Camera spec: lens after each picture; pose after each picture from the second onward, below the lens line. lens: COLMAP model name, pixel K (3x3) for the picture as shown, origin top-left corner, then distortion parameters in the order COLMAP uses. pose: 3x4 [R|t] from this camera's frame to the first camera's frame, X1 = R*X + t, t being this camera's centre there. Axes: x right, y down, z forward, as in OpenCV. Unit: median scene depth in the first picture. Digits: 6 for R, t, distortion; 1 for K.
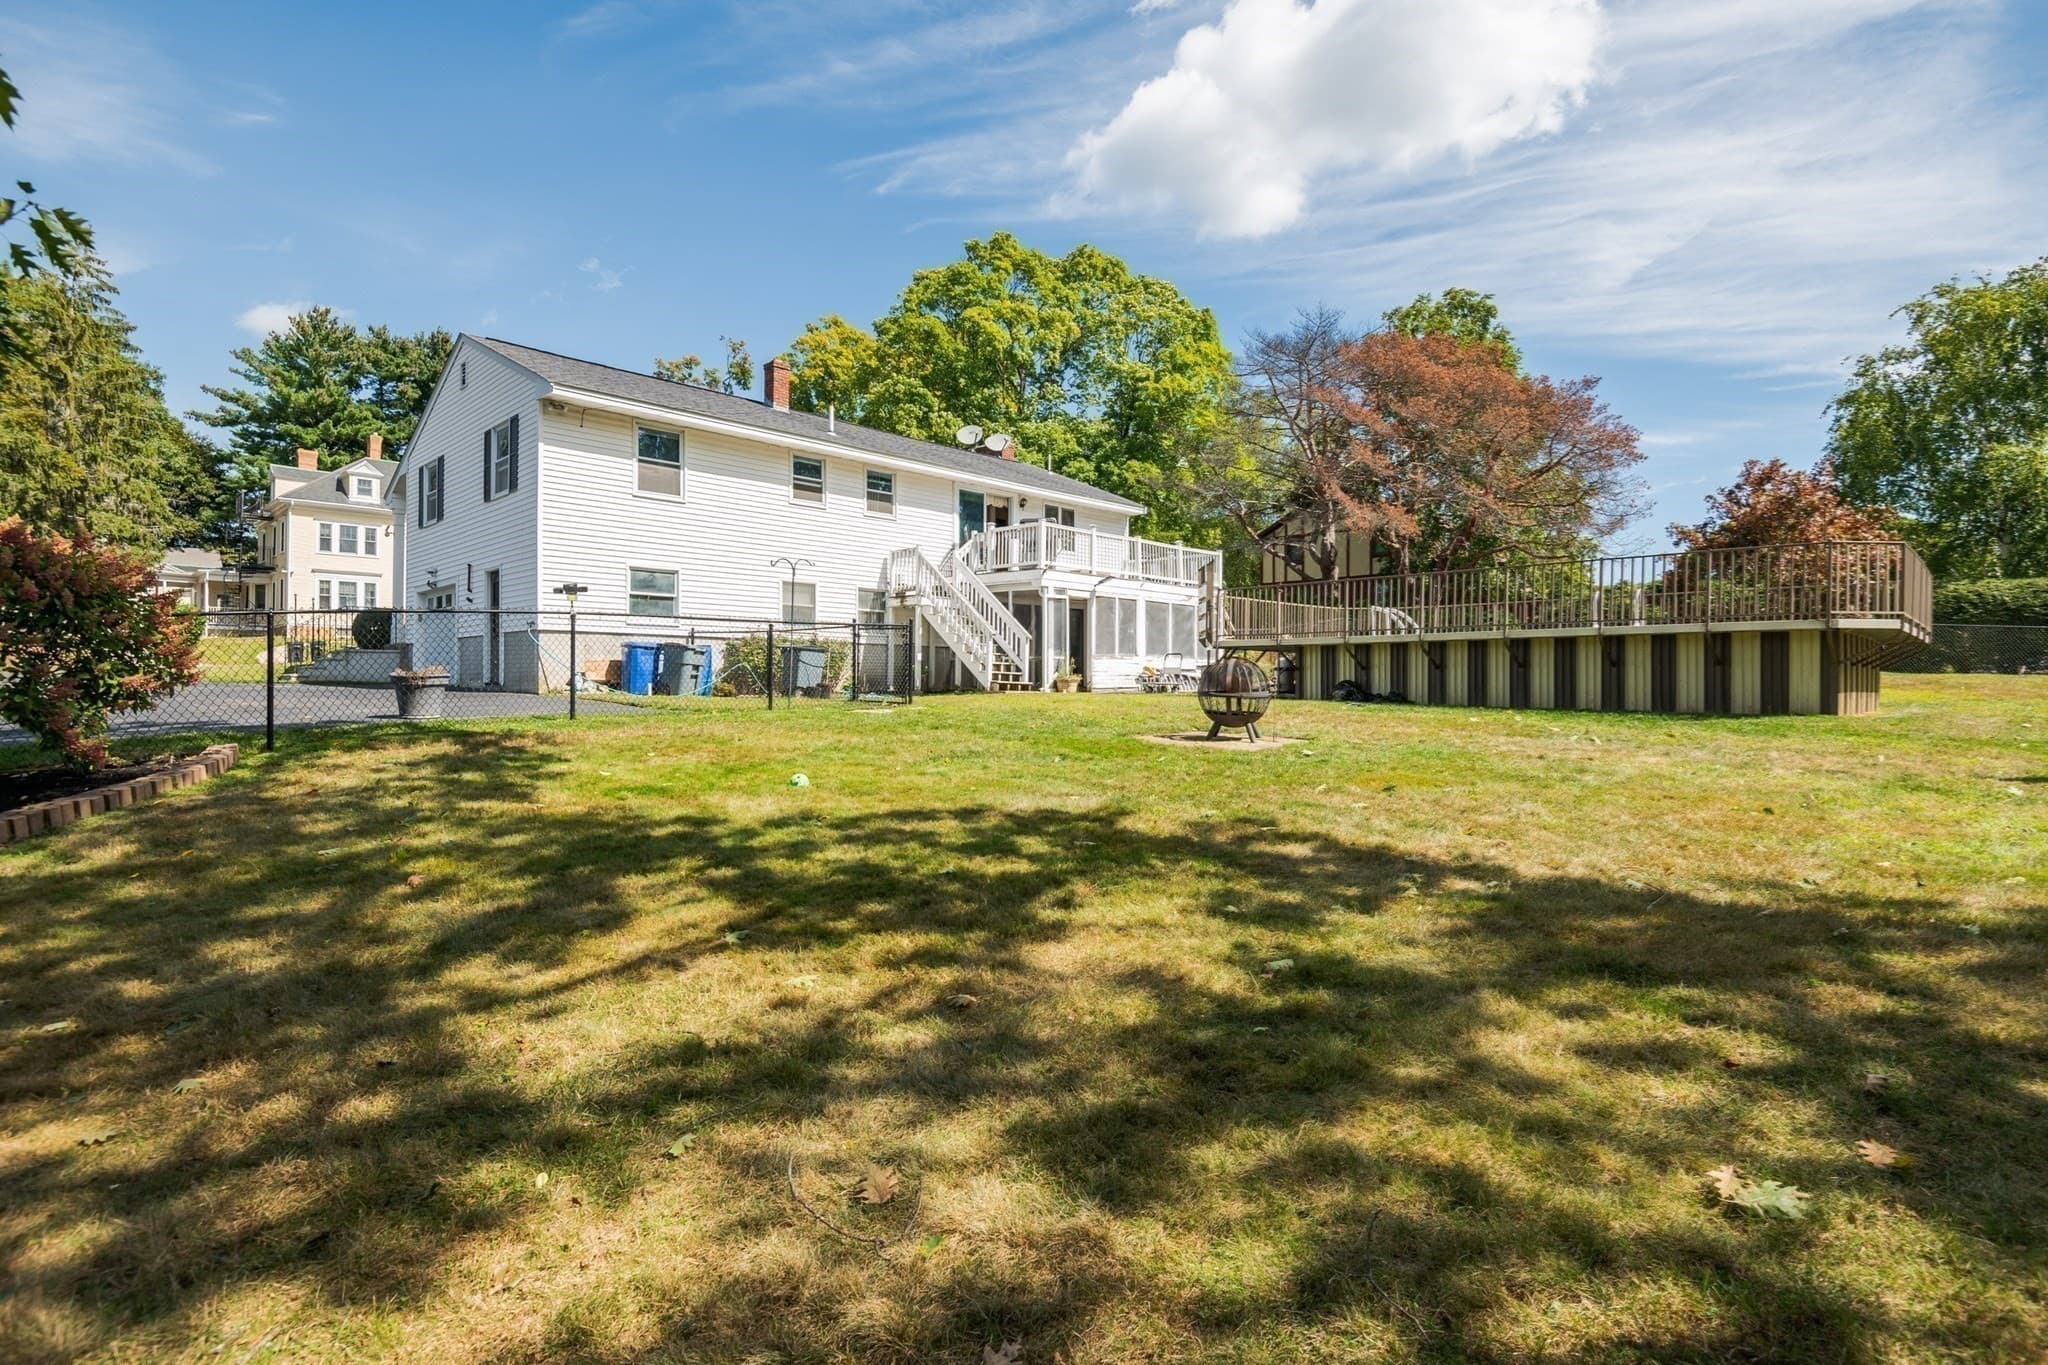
lens RADIAL K [[970.3, 0, 1026.6], [0, 970.3, 701.1], [0, 0, 1]] dist [0.002140, -0.014736]
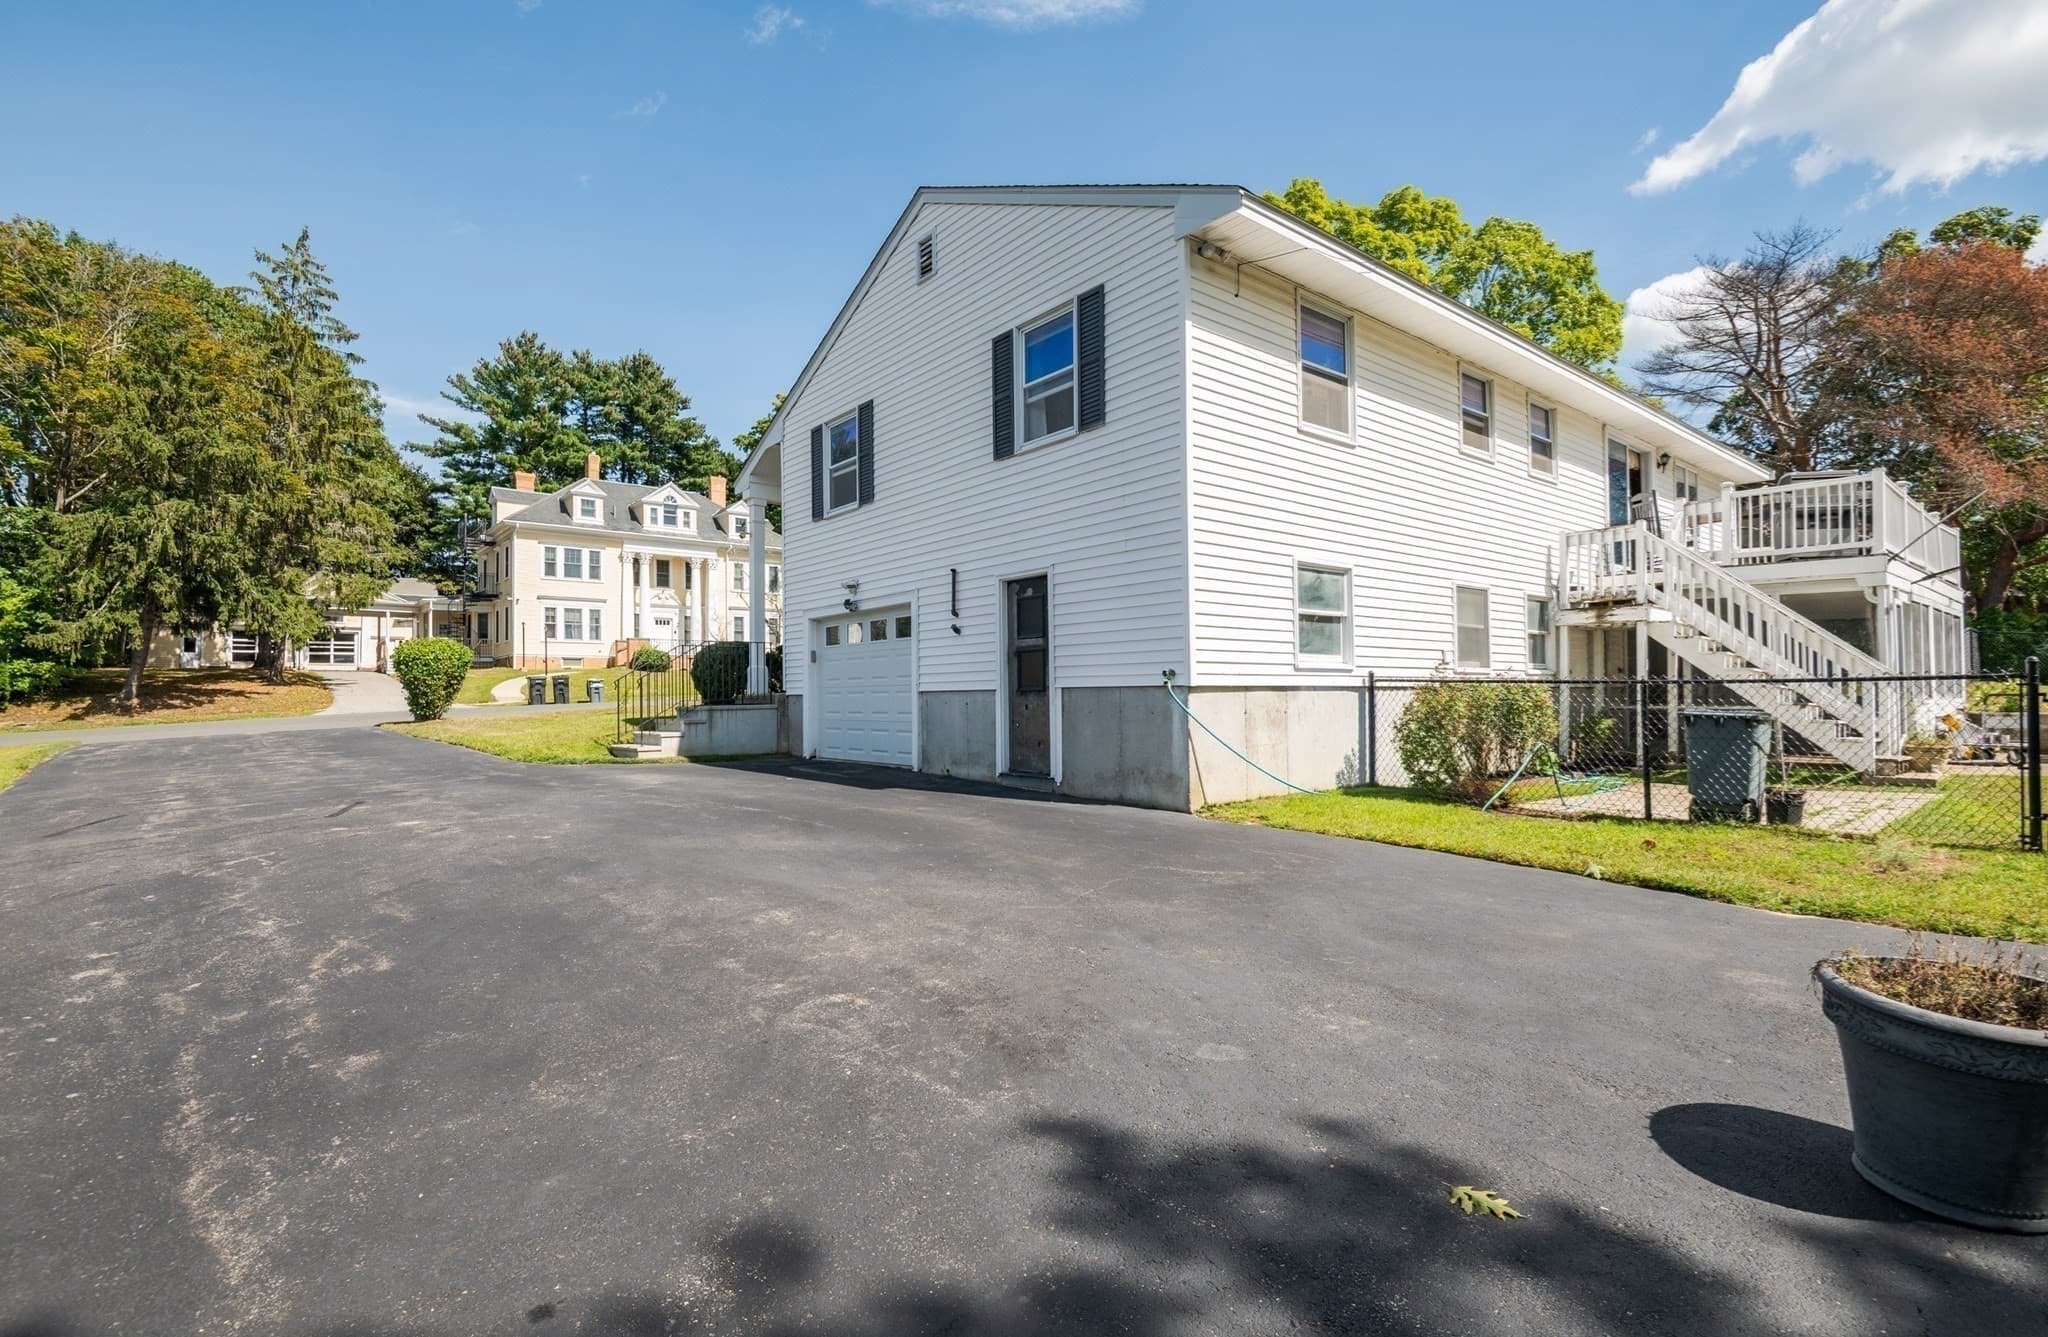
lens RADIAL K [[913.3, 0, 1029.1], [0, 913.3, 694.0], [0, 0, 1]] dist [0.001156, -0.000039]
pose [[0.994830, -0.013630, -0.100634, -0.175750], [0.011982, 0.999784, -0.016967, -0.020314], [0.100844, 0.015673, 0.994779, 0.167180]]
